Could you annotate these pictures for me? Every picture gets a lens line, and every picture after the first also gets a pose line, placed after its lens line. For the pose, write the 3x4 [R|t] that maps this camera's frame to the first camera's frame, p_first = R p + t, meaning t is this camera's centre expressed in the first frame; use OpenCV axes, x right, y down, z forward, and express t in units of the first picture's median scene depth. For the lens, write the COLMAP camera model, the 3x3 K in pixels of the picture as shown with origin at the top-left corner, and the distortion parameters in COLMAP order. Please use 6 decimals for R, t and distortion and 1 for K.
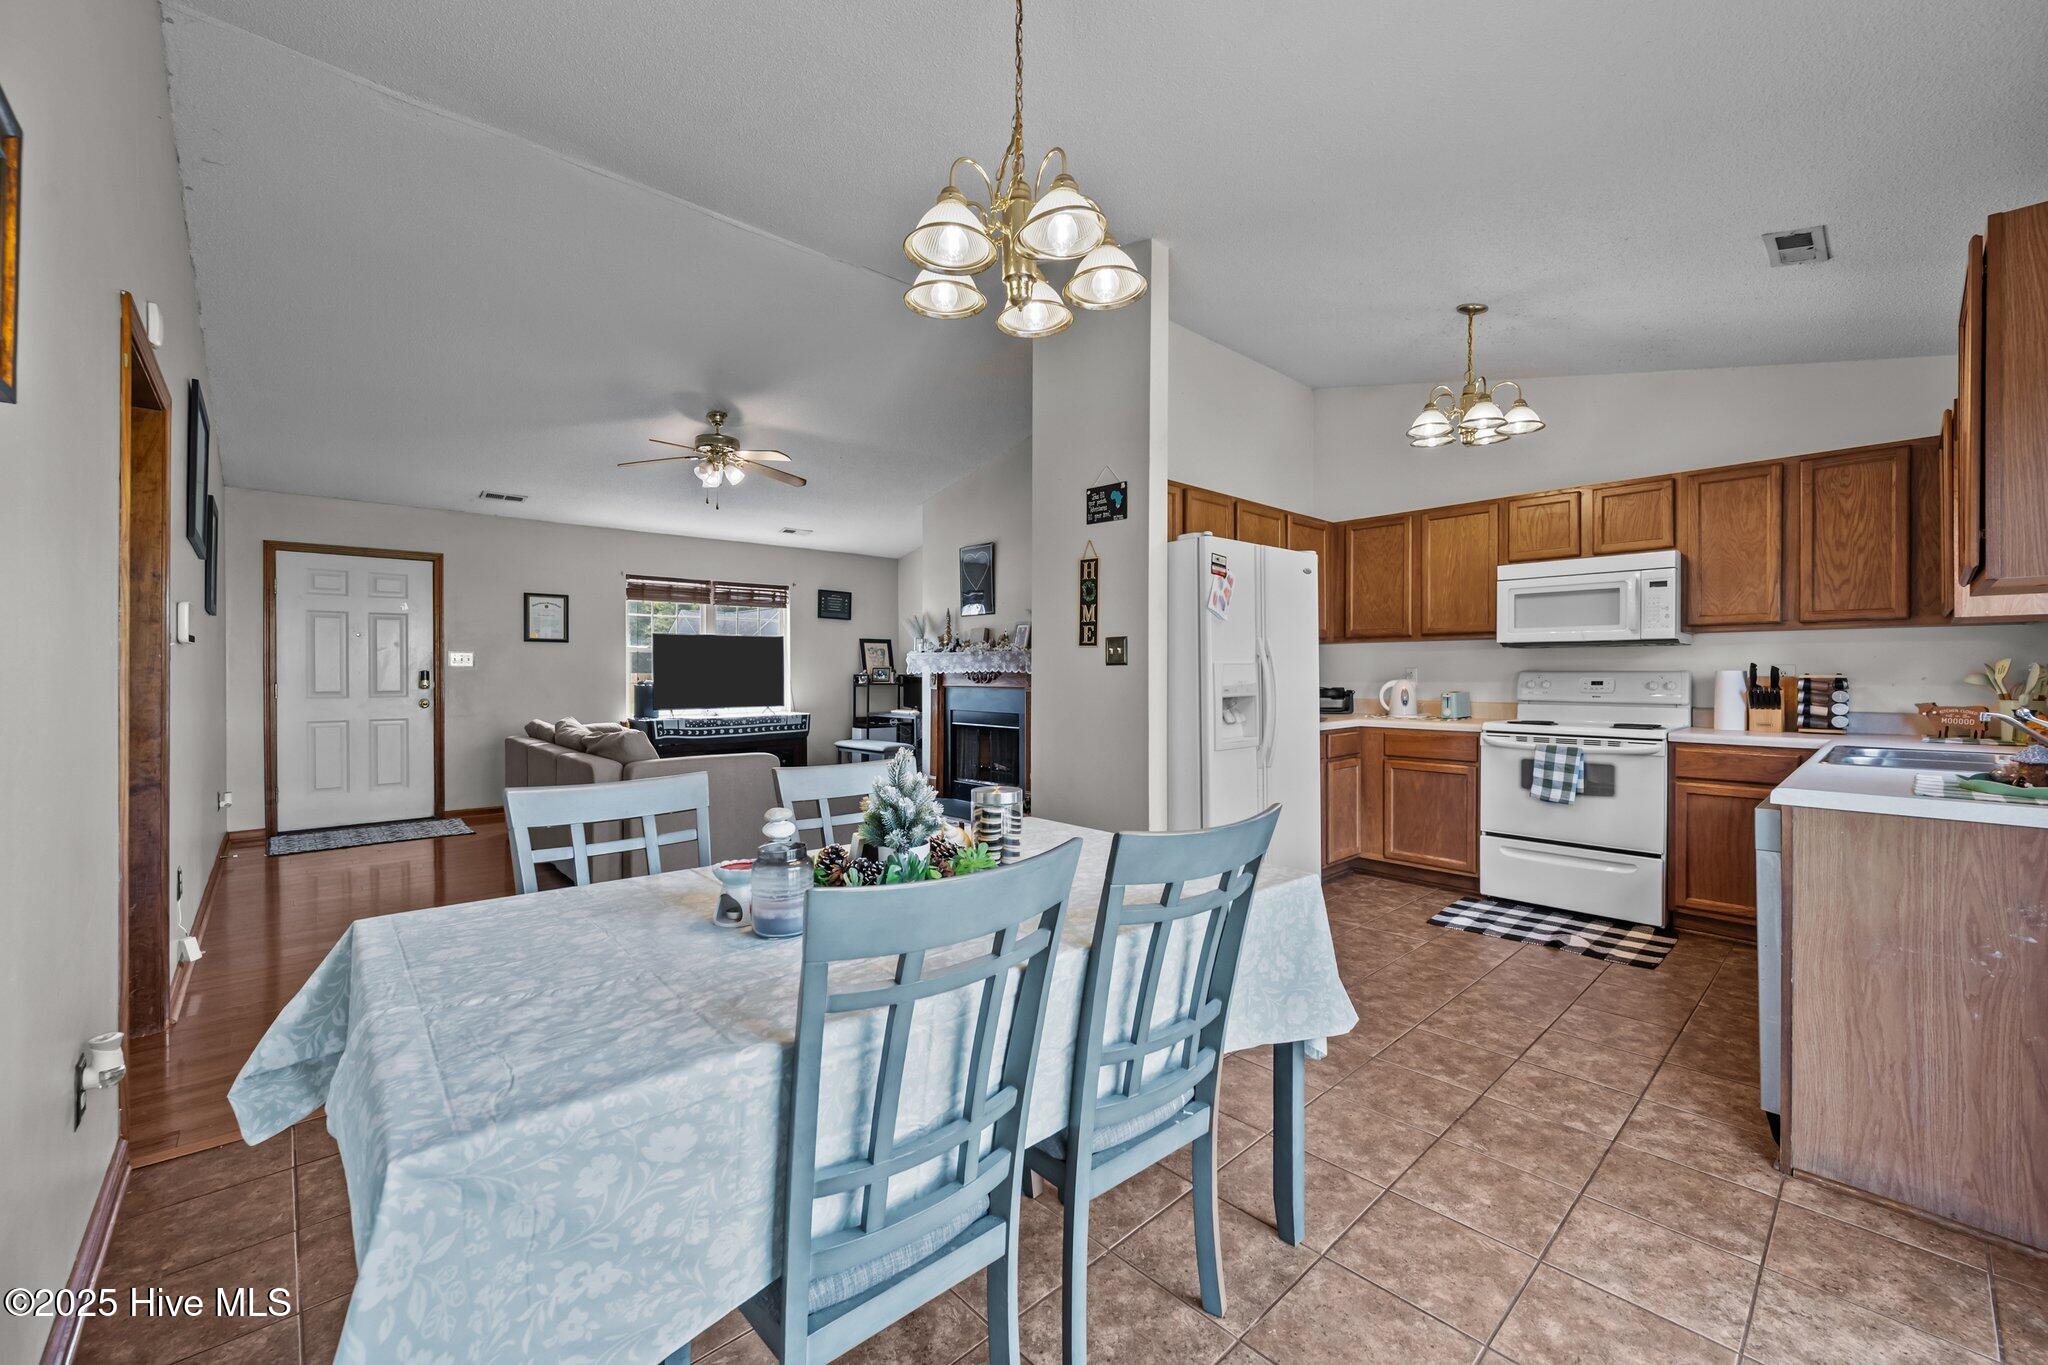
lens RADIAL K [[806.9, 0, 1031.6], [0, 806.9, 678.0], [0, 0, 1]] dist [-0.001514, 0.000181]
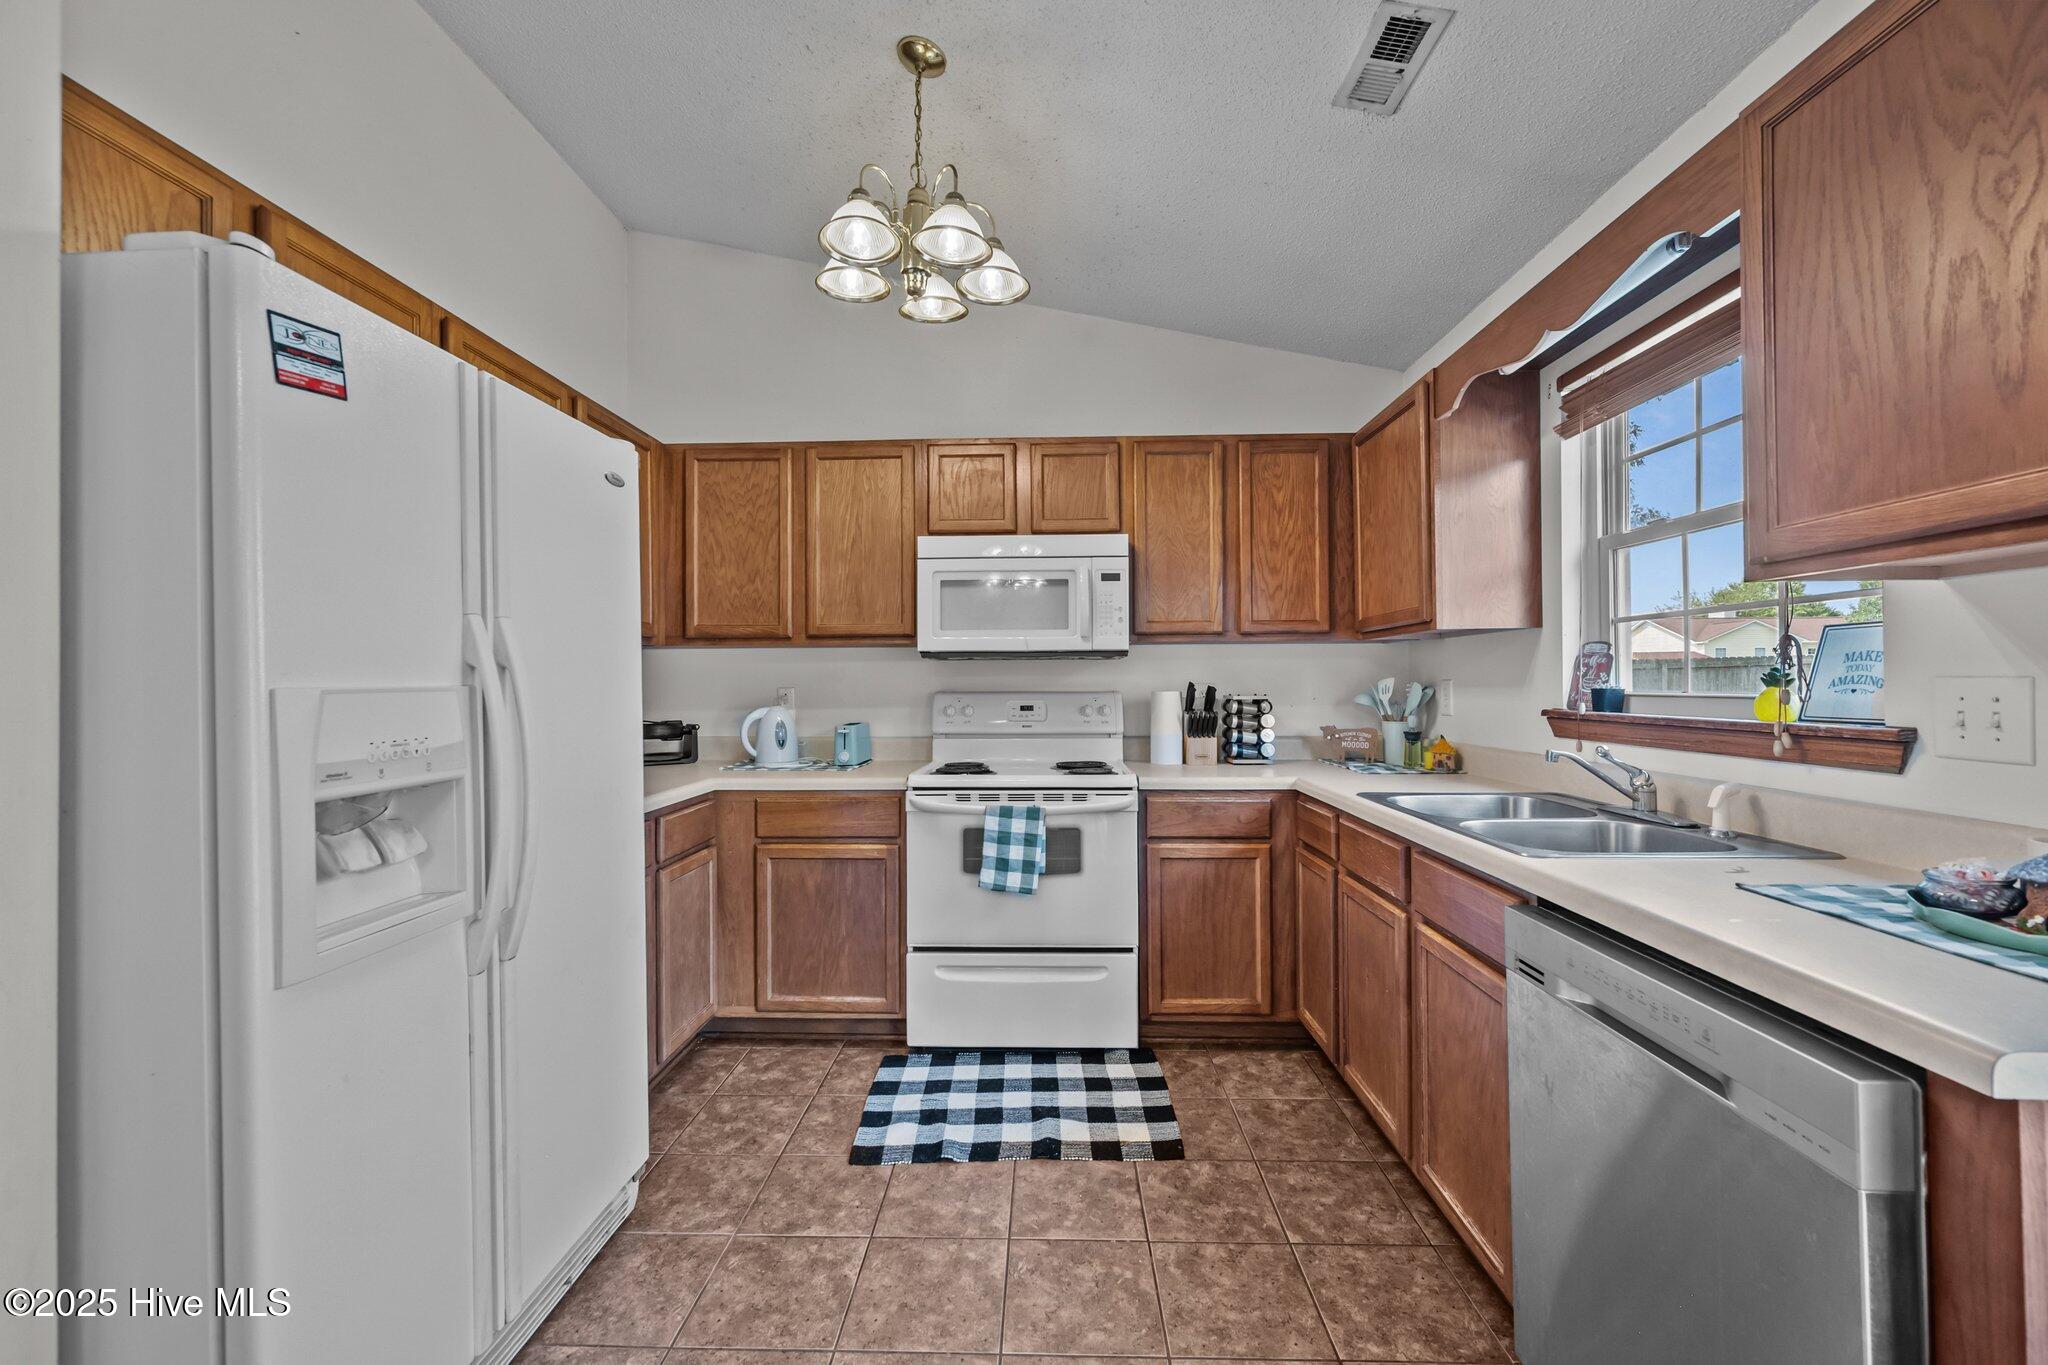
lens RADIAL K [[812.3, 0, 1023.2], [0, 812.3, 677.6], [0, 0, 1]] dist [0.000440, 0.000012]
pose [[0.705125, 0.001108, 0.709082, 0.183925], [0.010225, 0.999879, -0.011731, -0.014722], [-0.709009, 0.015522, 0.705029, 0.527720]]
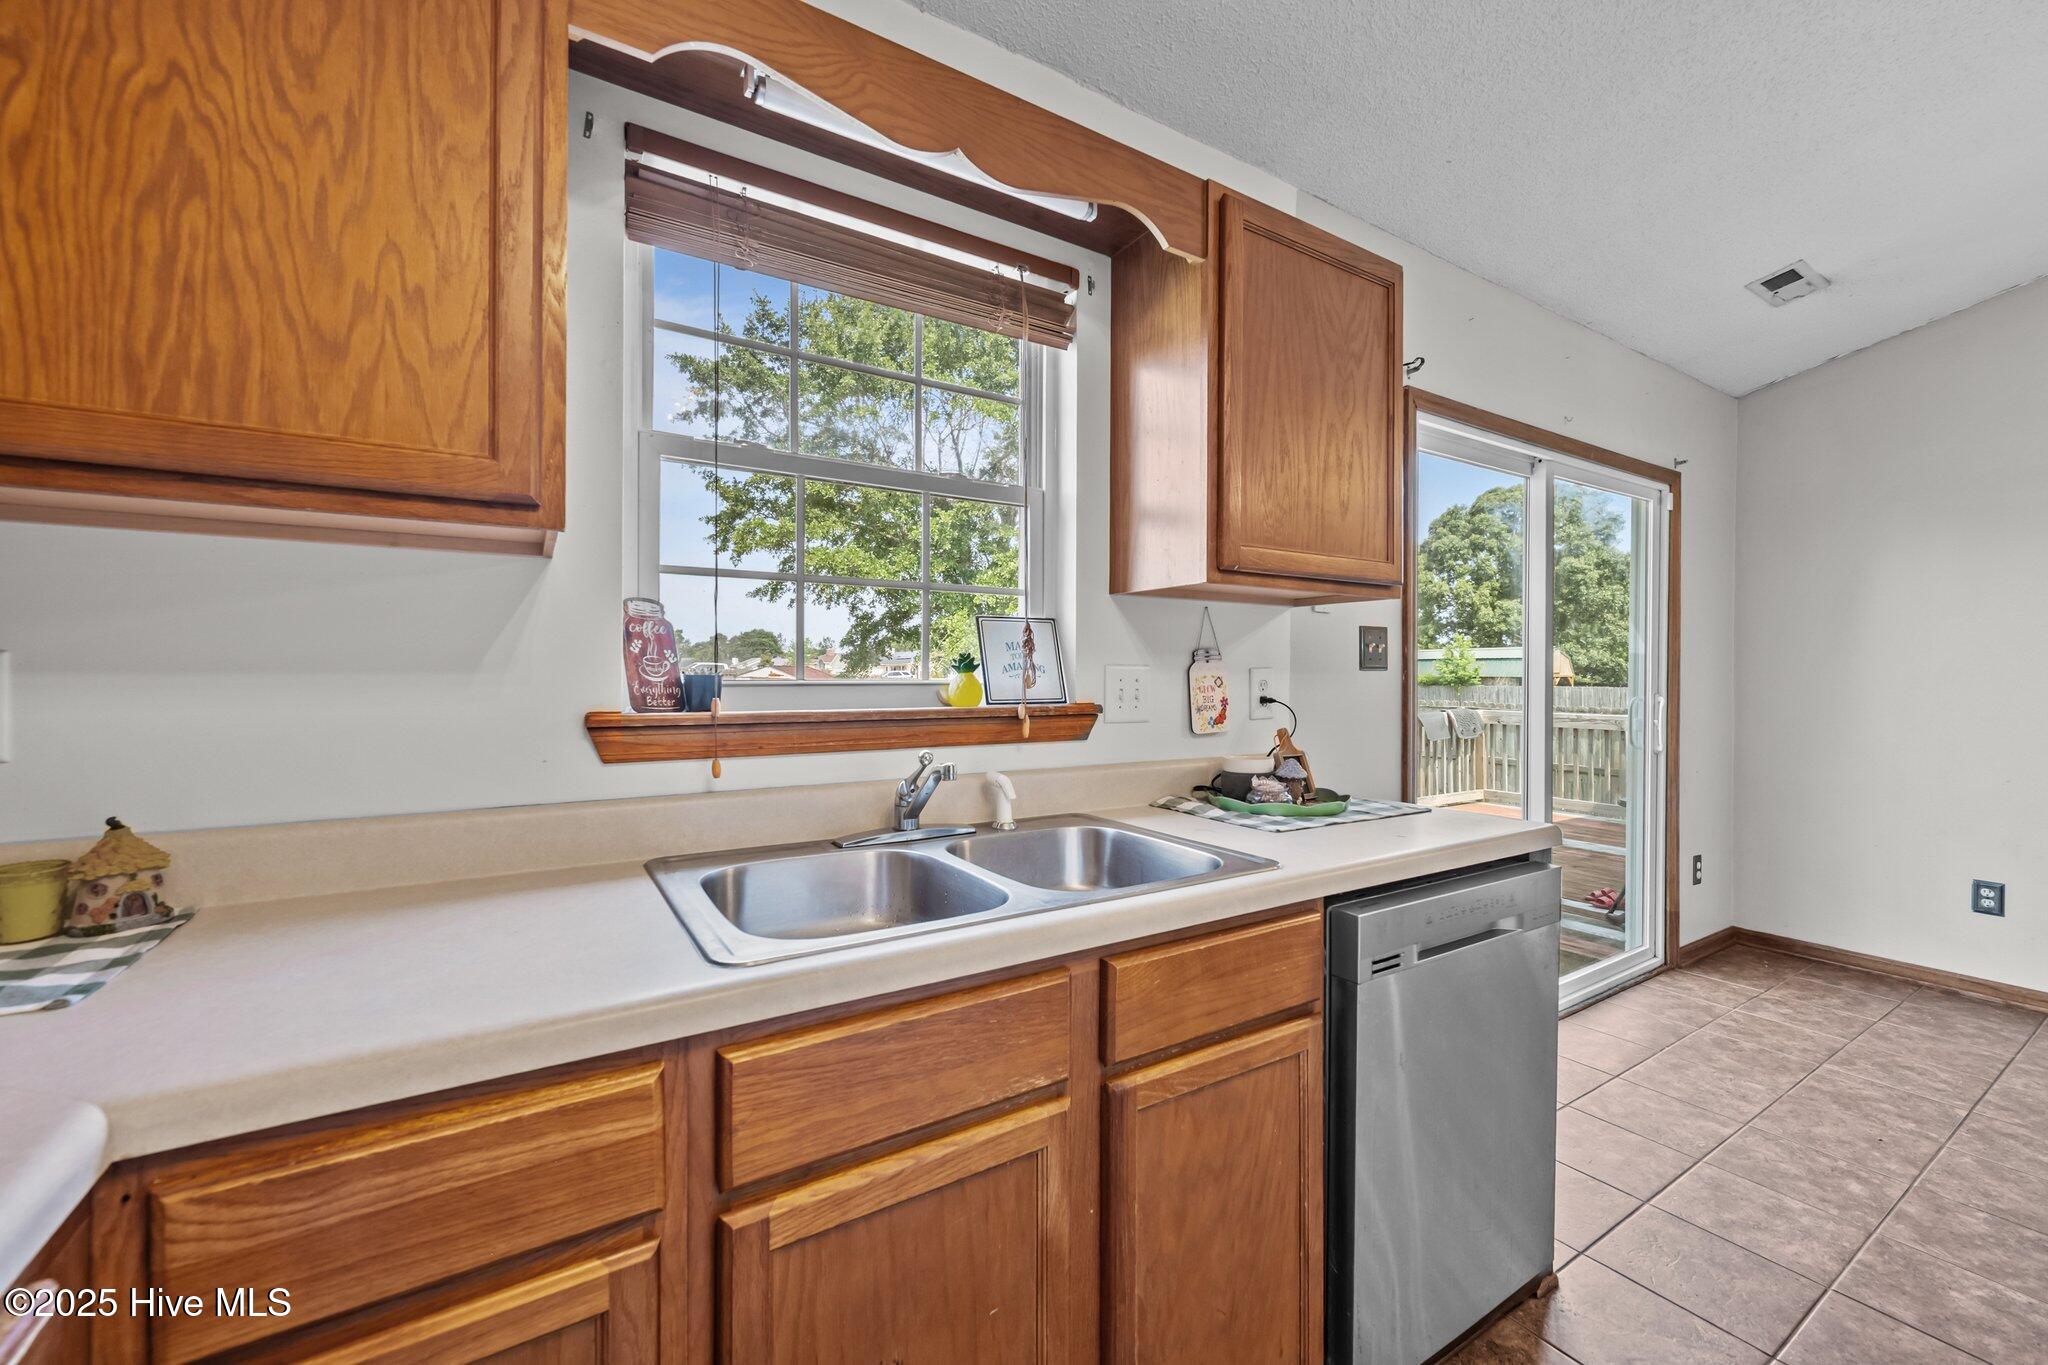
lens RADIAL K [[806.9, 0, 1031.6], [0, 806.9, 678.0], [0, 0, 1]] dist [-0.001514, 0.000181]
pose [[-0.982669, -0.002381, 0.185353, 0.658883], [-0.000355, 0.999940, 0.010965, -0.012478], [-0.185368, 0.010709, -0.982611, 0.966082]]
